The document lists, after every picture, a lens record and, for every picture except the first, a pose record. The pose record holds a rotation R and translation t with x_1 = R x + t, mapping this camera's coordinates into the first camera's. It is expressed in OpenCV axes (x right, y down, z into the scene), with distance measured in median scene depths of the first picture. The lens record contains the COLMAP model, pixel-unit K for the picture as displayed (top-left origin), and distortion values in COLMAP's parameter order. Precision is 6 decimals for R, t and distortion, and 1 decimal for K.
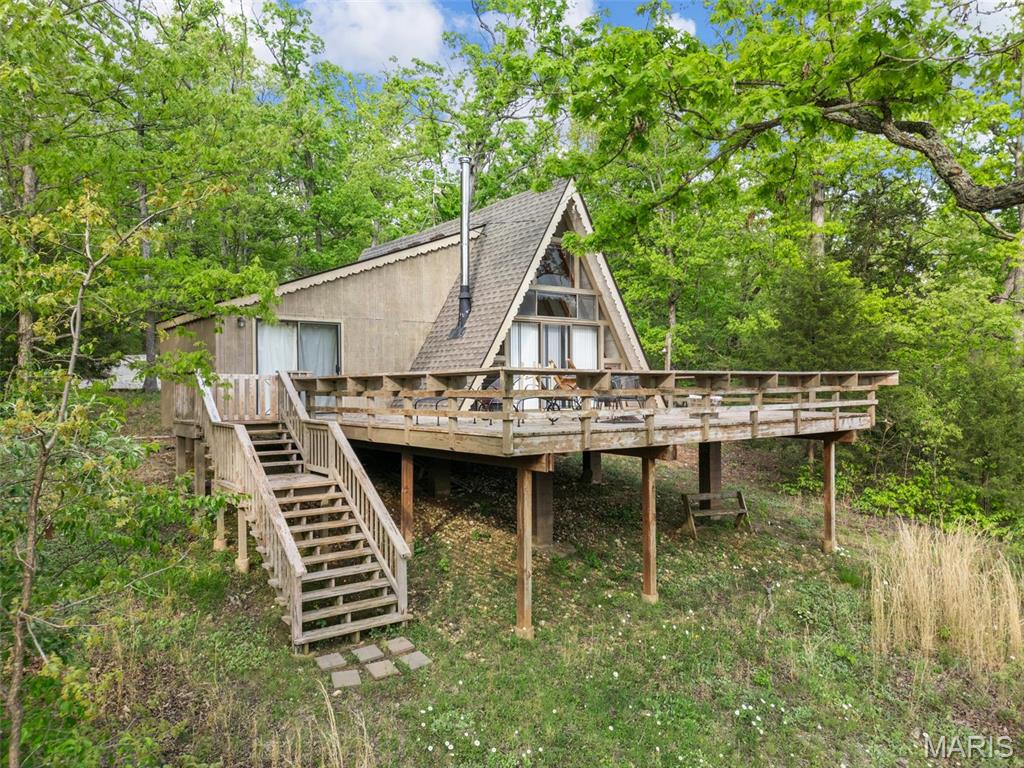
lens RADIAL K [[725.4, 0, 511.9], [0, 725.4, 383.6], [0, 0, 1]] dist [0.000096, -0.000006]
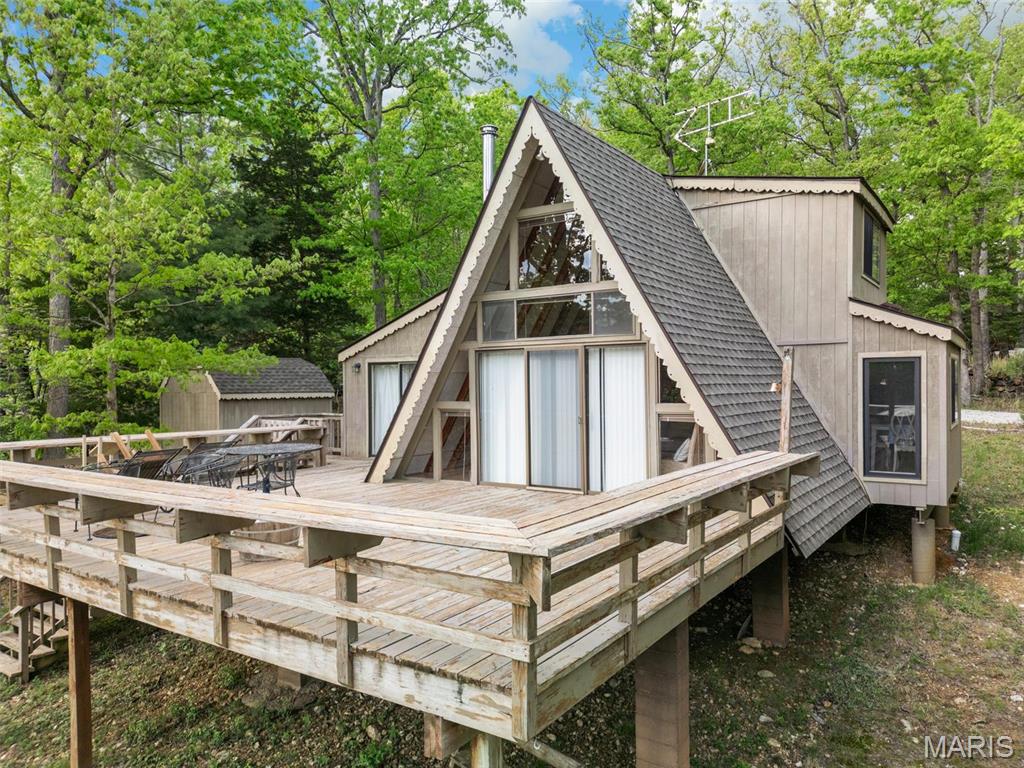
lens RADIAL K [[725.4, 0, 512.2], [0, 725.4, 386.5], [0, 0, 1]] dist [0.000096, -0.000006]
pose [[0.298708, 0.004412, -0.954334, 0.638516], [0.003472, 0.999978, 0.005710, -0.054445], [0.954338, -0.005019, 0.298686, 0.795036]]
